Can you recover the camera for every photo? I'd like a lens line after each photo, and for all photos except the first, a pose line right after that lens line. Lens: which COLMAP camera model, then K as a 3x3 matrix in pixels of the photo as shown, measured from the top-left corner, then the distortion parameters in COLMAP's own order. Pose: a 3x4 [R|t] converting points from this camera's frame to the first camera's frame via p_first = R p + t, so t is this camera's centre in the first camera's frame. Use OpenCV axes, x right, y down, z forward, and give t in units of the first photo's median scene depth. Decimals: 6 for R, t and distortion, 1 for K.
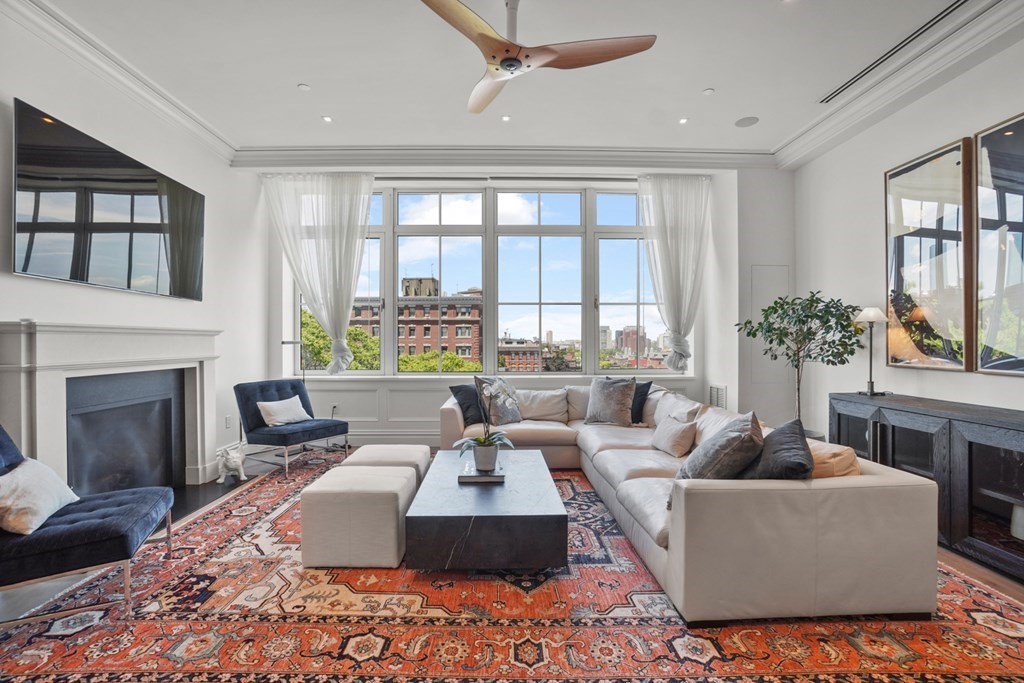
lens RADIAL K [[470.3, 0, 506.2], [0, 470.3, 344.7], [0, 0, 1]] dist [-0.062653, 0.025430]
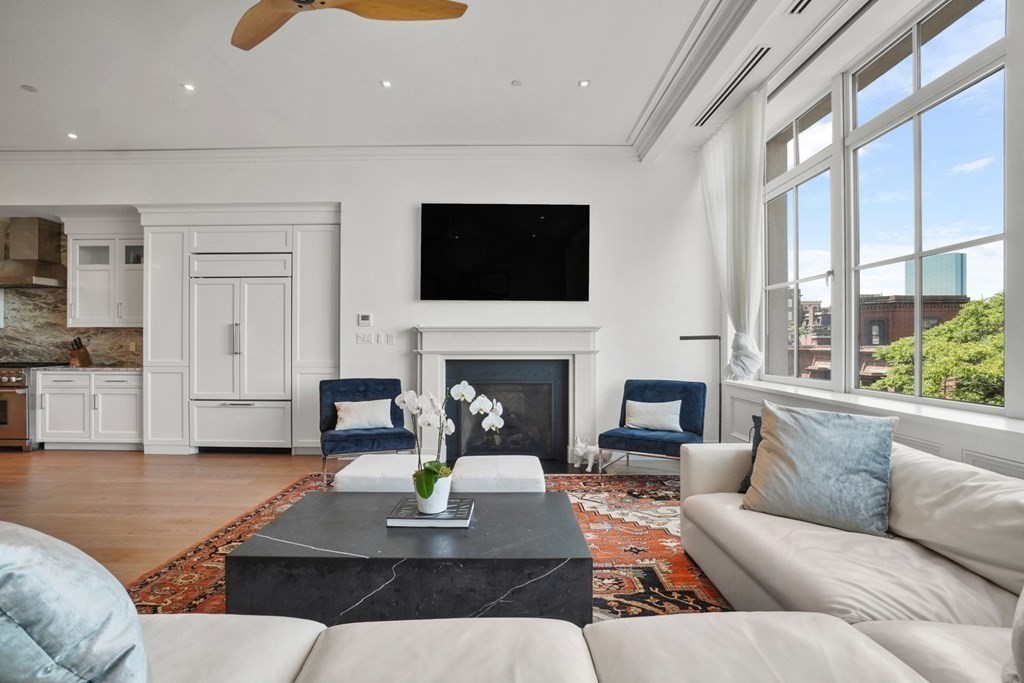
lens RADIAL K [[480.0, 0, 512.6], [0, 480.0, 343.3], [0, 0, 1]] dist [-0.054649, 0.023605]
pose [[-0.026700, -0.002652, -0.999640, 0.502175], [-0.007288, 0.999970, -0.002458, 0.012104], [0.999617, 0.007220, -0.026719, 0.861300]]
